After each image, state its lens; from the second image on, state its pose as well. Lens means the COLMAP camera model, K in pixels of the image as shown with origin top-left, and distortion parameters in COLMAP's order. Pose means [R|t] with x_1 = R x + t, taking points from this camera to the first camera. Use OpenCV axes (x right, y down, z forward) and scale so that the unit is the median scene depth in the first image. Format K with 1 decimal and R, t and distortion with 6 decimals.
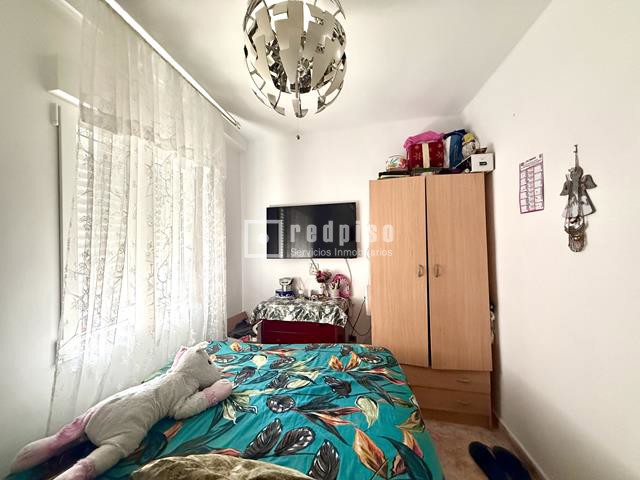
lens RADIAL K [[254.3, 0, 318.2], [0, 254.3, 239.3], [0, 0, 1]] dist [-0.000343, -0.000003]
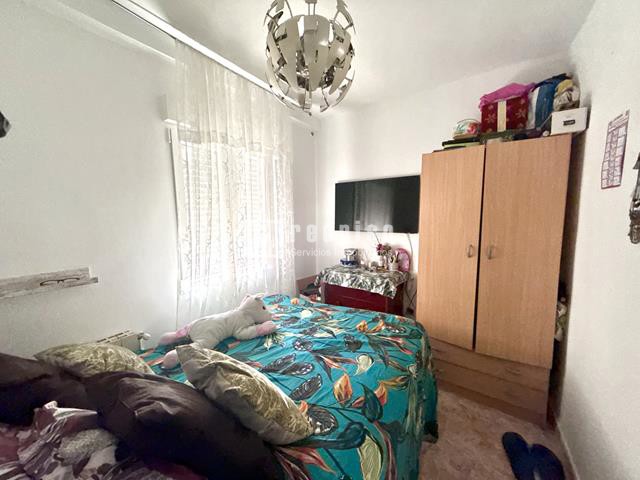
lens RADIAL K [[254.3, 0, 318.2], [0, 254.3, 239.3], [0, 0, 1]] dist [-0.000343, -0.000003]
pose [[0.918640, 0.047732, -0.392203, 0.302495], [0.002732, 0.991884, 0.127113, -0.048208], [0.395087, -0.117843, 0.911054, -0.078163]]
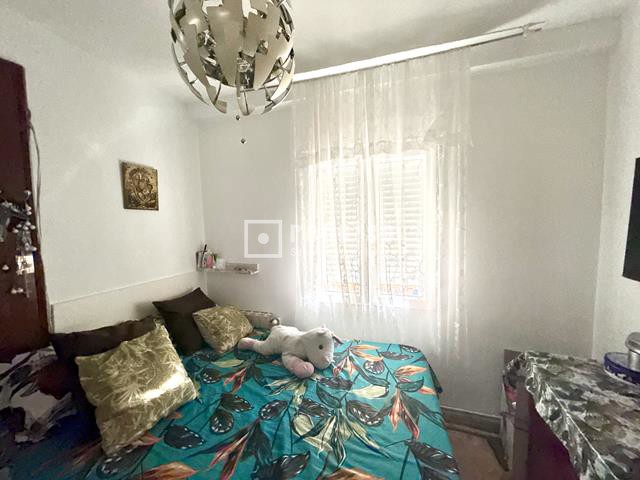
lens RADIAL K [[254.3, 0, 318.2], [0, 254.3, 239.3], [0, 0, 1]] dist [-0.000343, -0.000003]
pose [[-0.156116, 0.094685, -0.983190, 0.554631], [0.042948, 0.995104, 0.089013, -0.090512], [0.986805, -0.028329, -0.159419, 0.982750]]
